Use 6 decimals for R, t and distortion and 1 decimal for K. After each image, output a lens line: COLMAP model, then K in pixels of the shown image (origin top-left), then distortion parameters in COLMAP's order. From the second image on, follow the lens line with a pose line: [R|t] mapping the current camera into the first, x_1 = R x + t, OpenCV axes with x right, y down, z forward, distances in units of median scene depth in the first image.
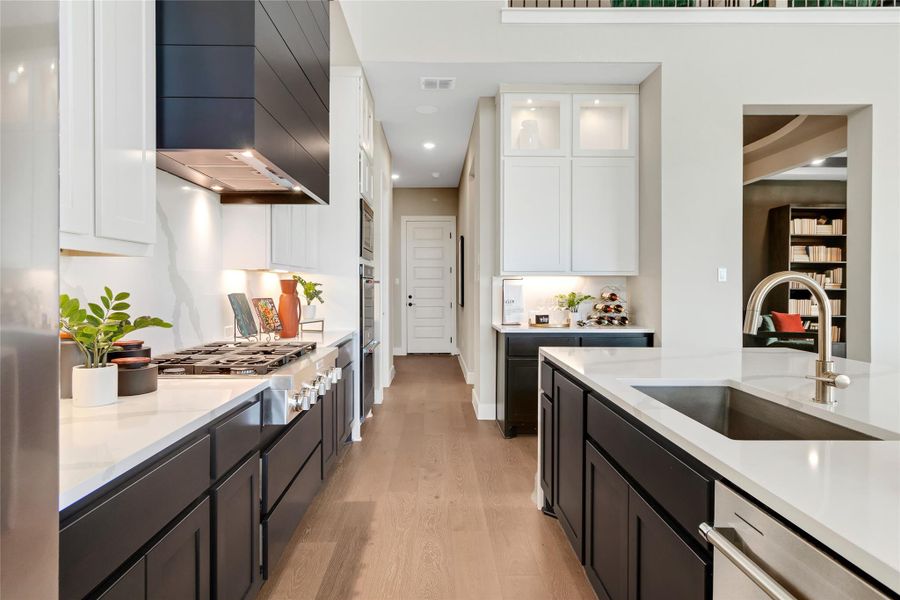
lens RADIAL K [[472.0, 0, 449.8], [0, 472.0, 286.8], [0, 0, 1]] dist [0.002667, 0.001177]
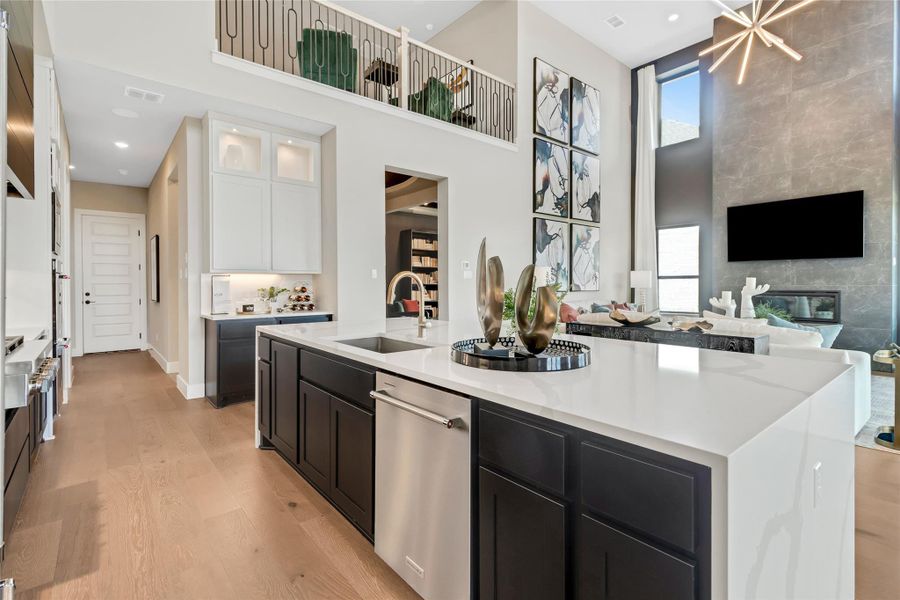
lens RADIAL K [[426.7, 0, 448.6], [0, 426.7, 287.7], [0, 0, 1]] dist [0.001354, 0.000627]
pose [[0.763396, -0.010737, 0.645842, -0.125816], [0.007278, 0.999941, 0.008020, 0.009668], [-0.645890, -0.001422, 0.763429, -0.198969]]
